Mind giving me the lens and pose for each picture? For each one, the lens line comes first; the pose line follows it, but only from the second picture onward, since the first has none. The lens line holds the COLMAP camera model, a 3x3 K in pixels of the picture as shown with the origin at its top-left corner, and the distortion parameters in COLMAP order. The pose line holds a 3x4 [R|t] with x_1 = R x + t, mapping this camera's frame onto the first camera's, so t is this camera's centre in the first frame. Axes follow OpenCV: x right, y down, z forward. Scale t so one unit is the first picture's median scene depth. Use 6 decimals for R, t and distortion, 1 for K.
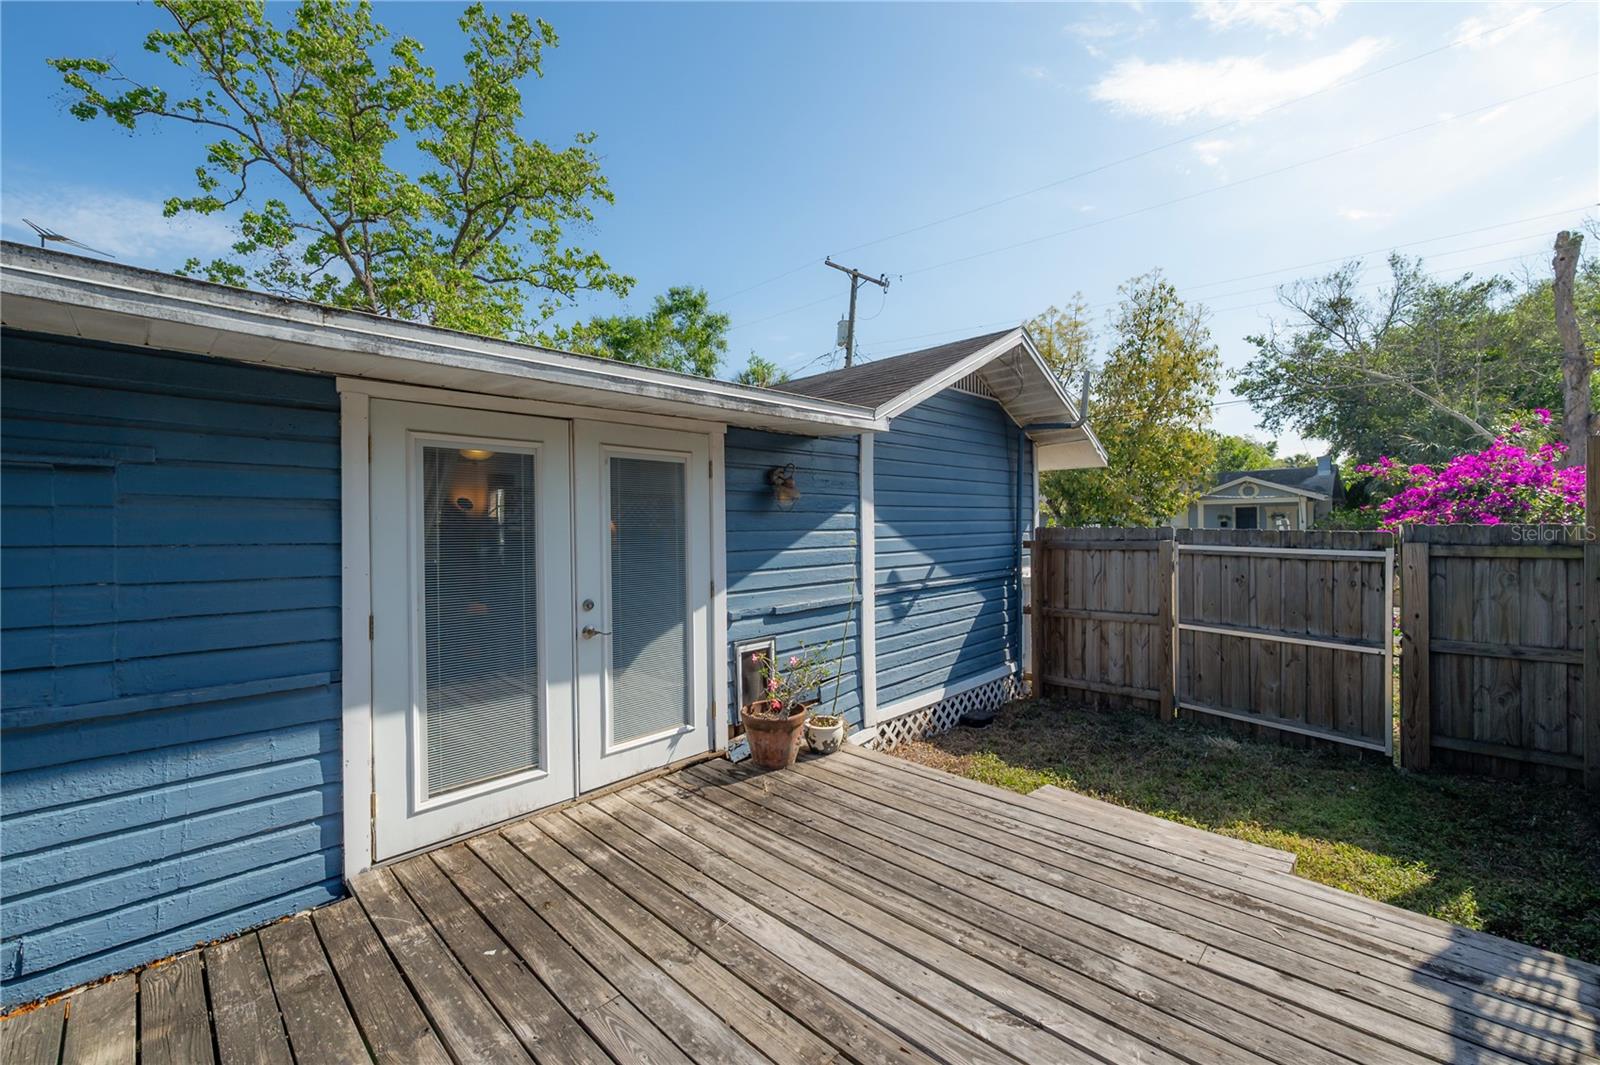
lens RADIAL K [[638.3, 0, 797.8], [0, 638.3, 530.6], [0, 0, 1]] dist [0.001579, -0.001008]
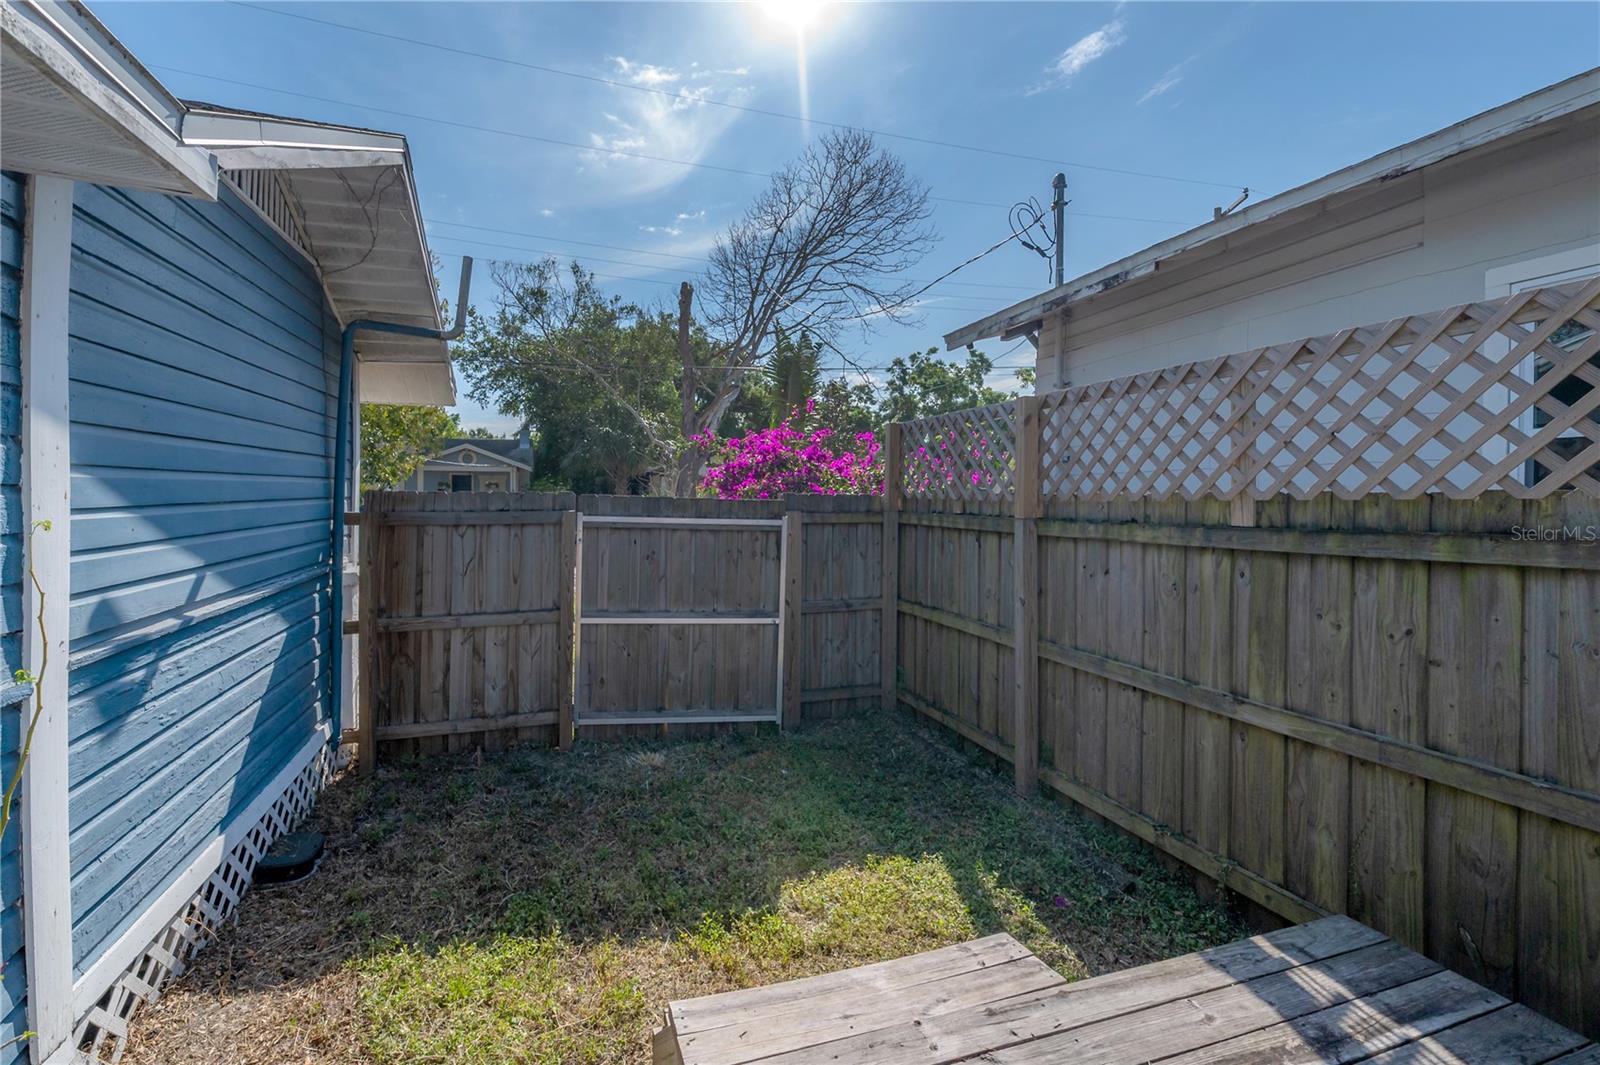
lens RADIAL K [[685.7, 0, 765.4], [0, 685.7, 498.6], [0, 0, 1]] dist [-0.000258, -0.000543]
pose [[0.476148, 0.005880, 0.879345, -0.026939], [-0.006030, 0.999976, -0.003422, 0.002596], [-0.879344, -0.003673, 0.476172, 0.402961]]
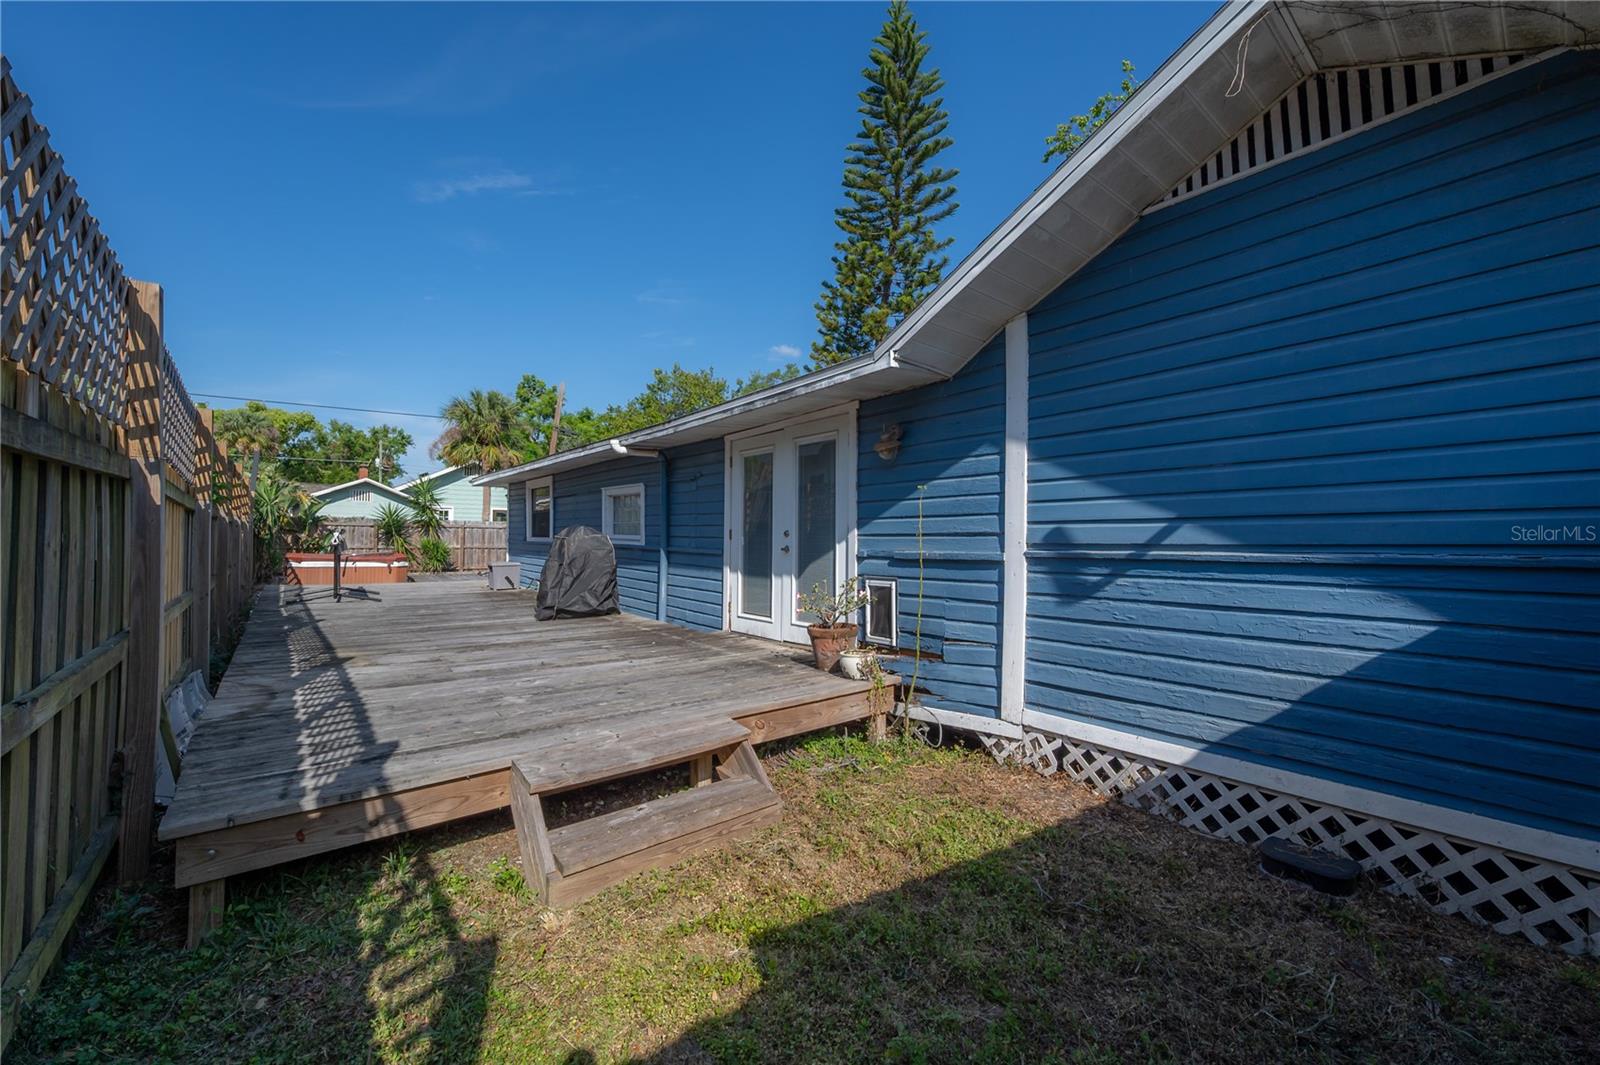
lens RADIAL K [[638.3, 0, 805.7], [0, 638.3, 544.7], [0, 0, 1]] dist [0.001579, -0.001008]
pose [[-0.124643, 0.020640, -0.991987, 0.773153], [-0.007041, 0.999740, 0.021686, 0.060631], [0.992177, 0.009687, -0.124465, 0.706564]]
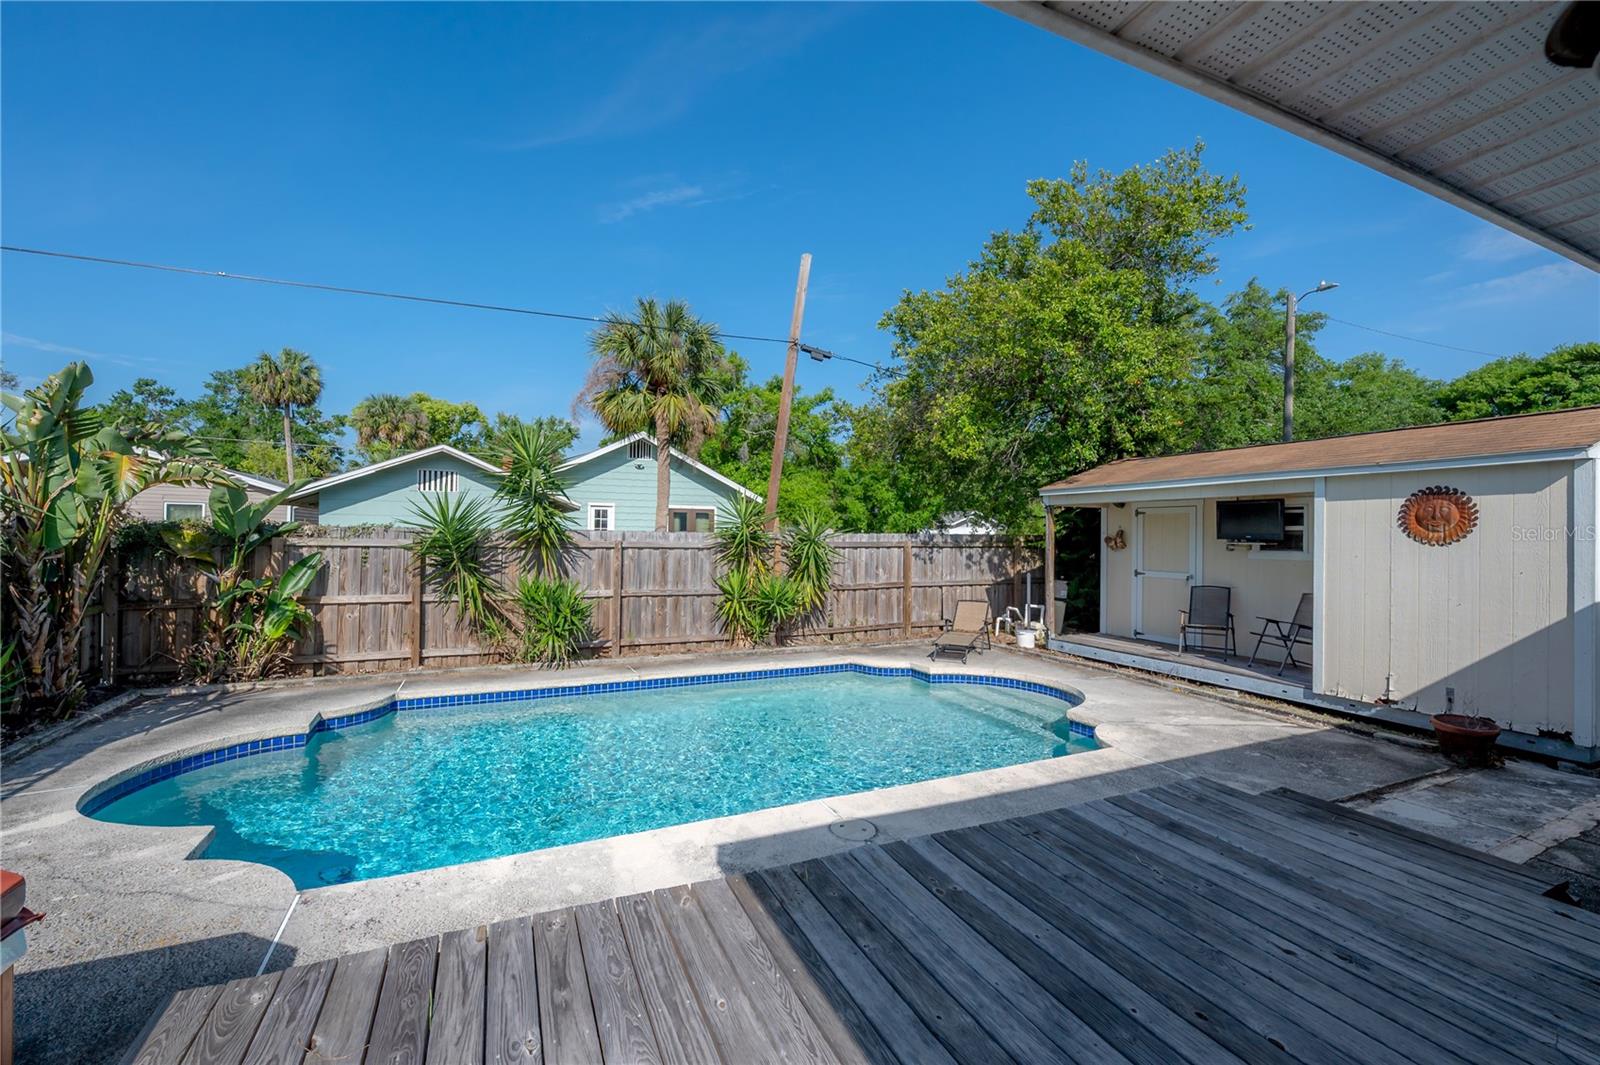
lens RADIAL K [[638.3, 0, 795.0], [0, 638.3, 537.1], [0, 0, 1]] dist [0.001579, -0.001008]
pose [[-0.360559, 0.006055, -0.932717, -1.283572], [-0.007803, 0.999924, 0.009508, 0.014902], [0.932704, 0.010706, -0.360485, -0.716792]]
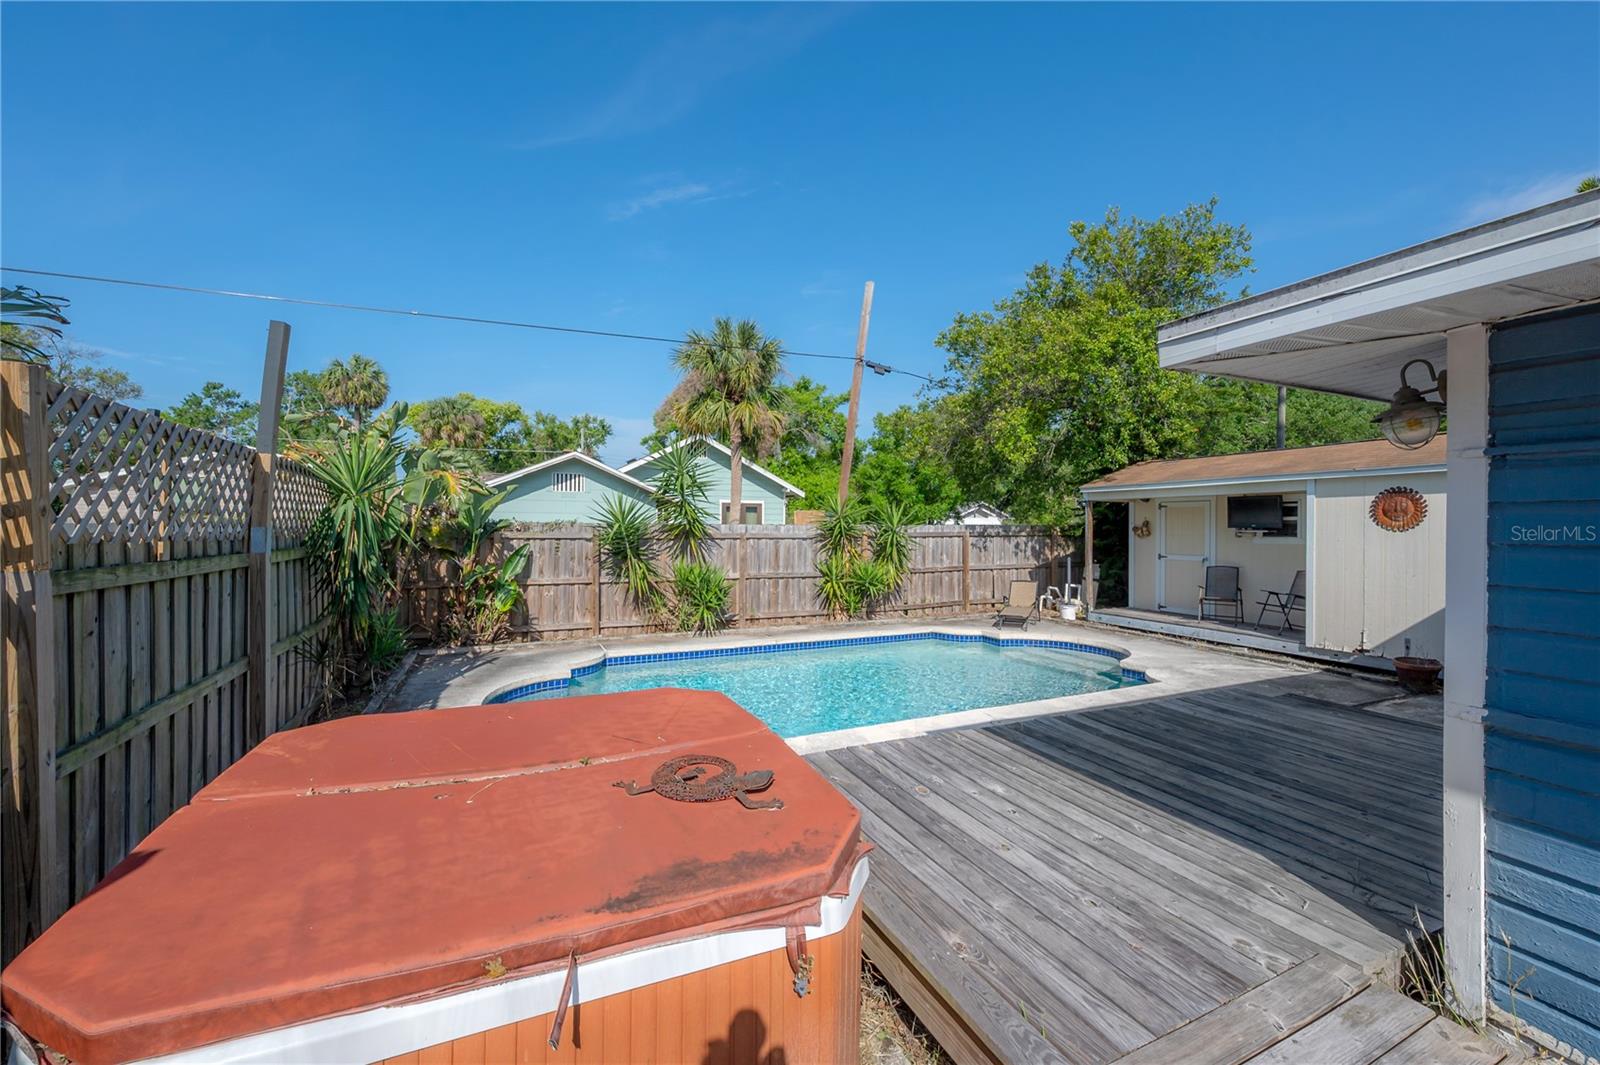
lens RADIAL K [[638.3, 0, 809.4], [0, 638.3, 529.9], [0, 0, 1]] dist [0.001579, -0.001008]
pose [[-0.355869, 0.013109, -0.934444, -0.883444], [0.000685, 0.999905, 0.013766, 0.005910], [0.934536, 0.004259, -0.355844, -0.810628]]
